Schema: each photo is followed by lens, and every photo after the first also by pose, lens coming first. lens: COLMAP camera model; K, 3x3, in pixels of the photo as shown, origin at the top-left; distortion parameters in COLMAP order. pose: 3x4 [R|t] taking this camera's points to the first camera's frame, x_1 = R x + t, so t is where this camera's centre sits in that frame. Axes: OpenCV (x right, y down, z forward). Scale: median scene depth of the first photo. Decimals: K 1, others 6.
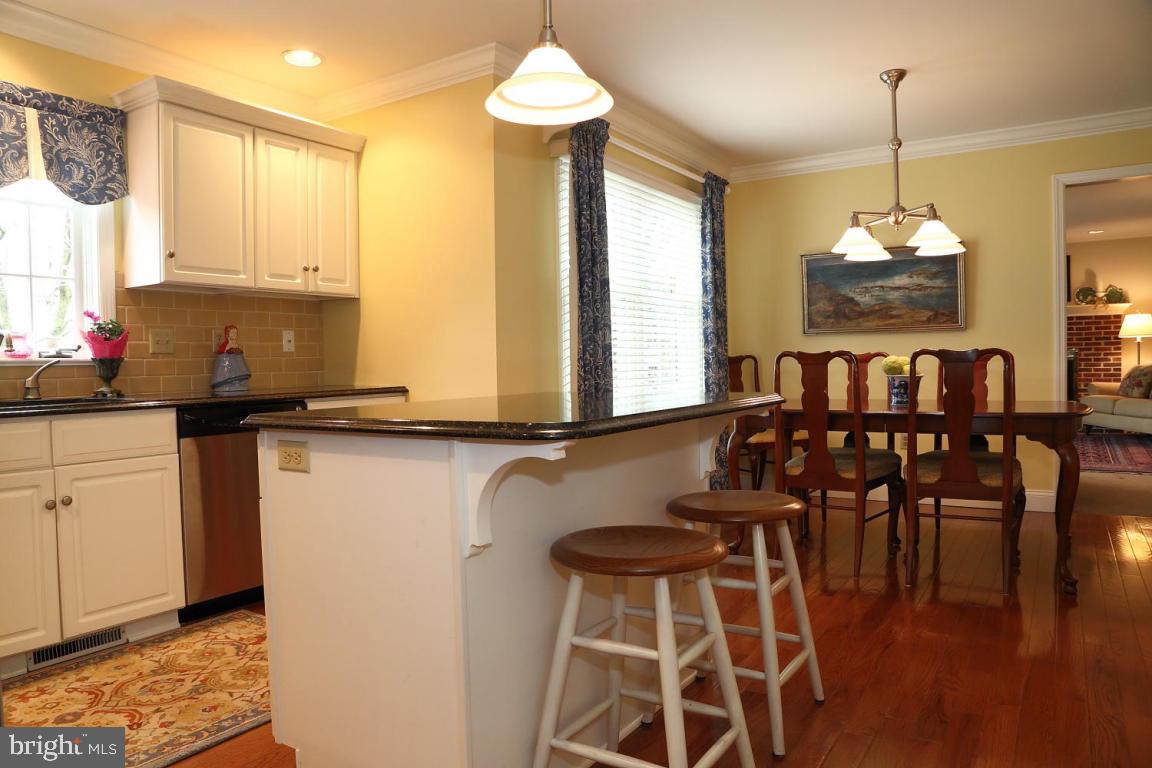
lens RADIAL K [[790.5, 0, 573.1], [0, 790.5, 383.9], [0, 0, 1]] dist [-0.114088, 0.060657]
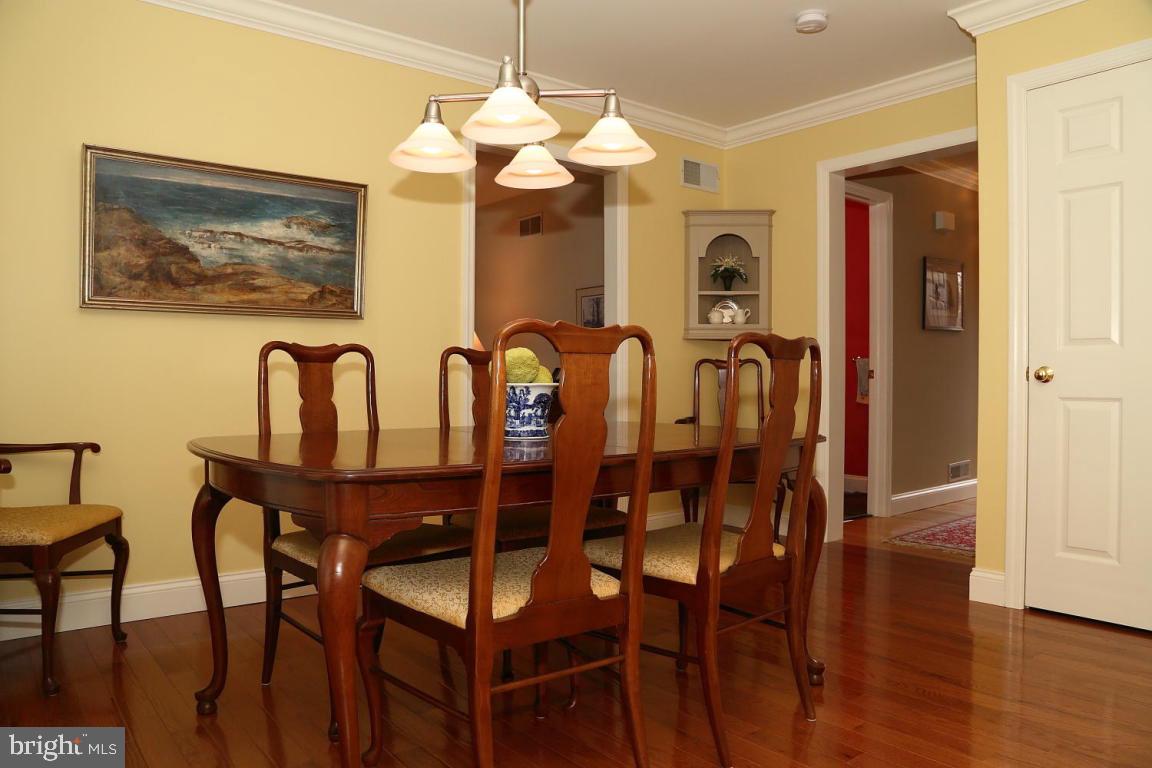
lens RADIAL K [[790.5, 0, 580.0], [0, 790.5, 392.9], [0, 0, 1]] dist [-0.114088, 0.060657]
pose [[0.312341, -0.001970, 0.949968, -0.068188], [0.016149, 0.999864, -0.003236, -0.001488], [-0.949833, 0.016352, 0.312330, 0.567648]]
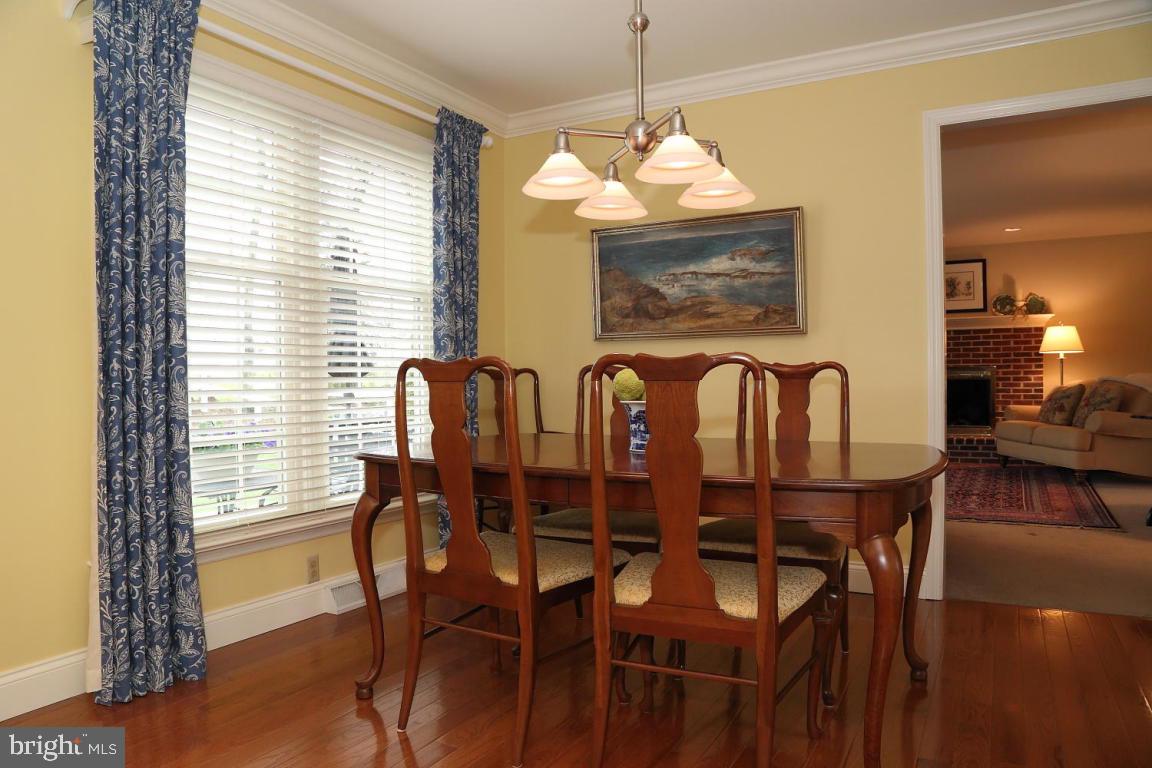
lens RADIAL K [[790.5, 0, 568.1], [0, 790.5, 384.0], [0, 0, 1]] dist [-0.114088, 0.060657]
pose [[0.998390, 0.007898, 0.056162, 0.236591], [-0.006717, 0.999753, -0.021177, -0.007651], [-0.056315, 0.020766, 0.998197, 0.283603]]
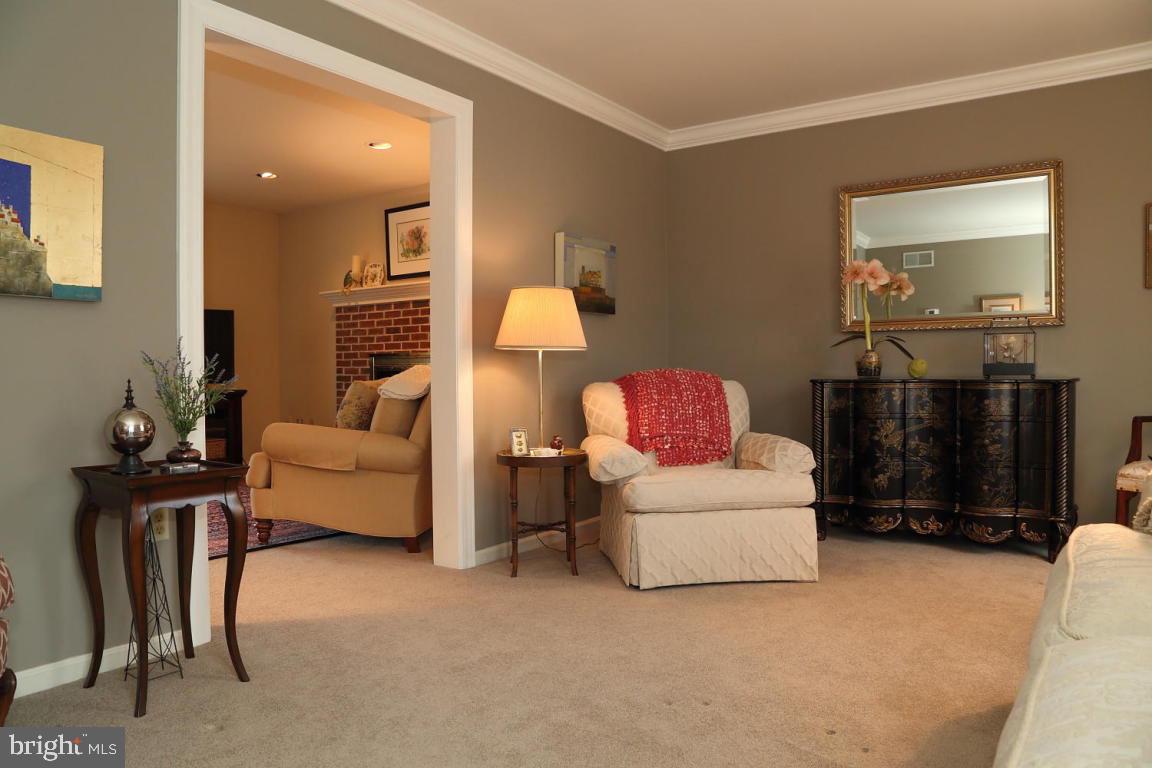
lens RADIAL K [[790.5, 0, 576.6], [0, 790.5, 383.1], [0, 0, 1]] dist [-0.114088, 0.060657]
pose [[0.998990, 0.021051, -0.039697, 1.438932], [-0.021676, 0.999647, -0.015369, -0.026944], [0.039359, 0.016214, 0.999094, 0.708037]]
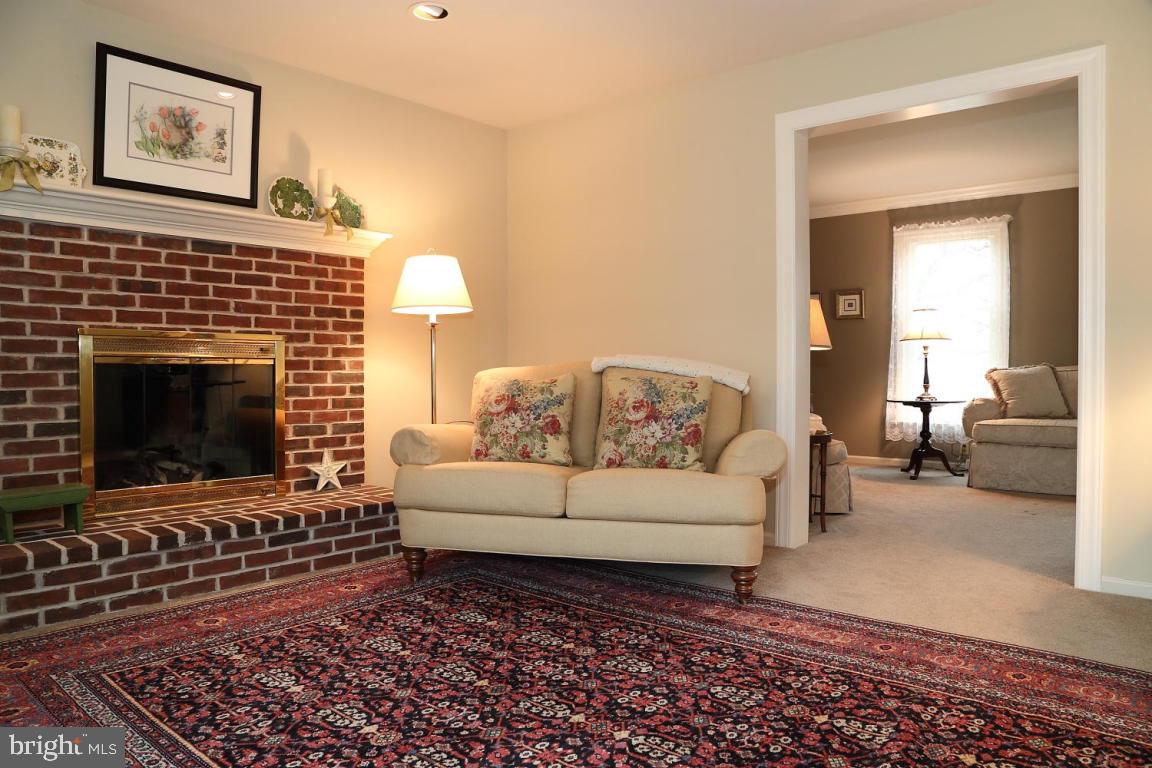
lens RADIAL K [[790.5, 0, 573.0], [0, 790.5, 383.1], [0, 0, 1]] dist [-0.114088, 0.060657]
pose [[0.123135, 0.003698, 0.992383, 0.546841], [0.025679, 0.999646, -0.006911, -0.029566], [-0.992058, 0.026335, 0.122996, 1.477746]]
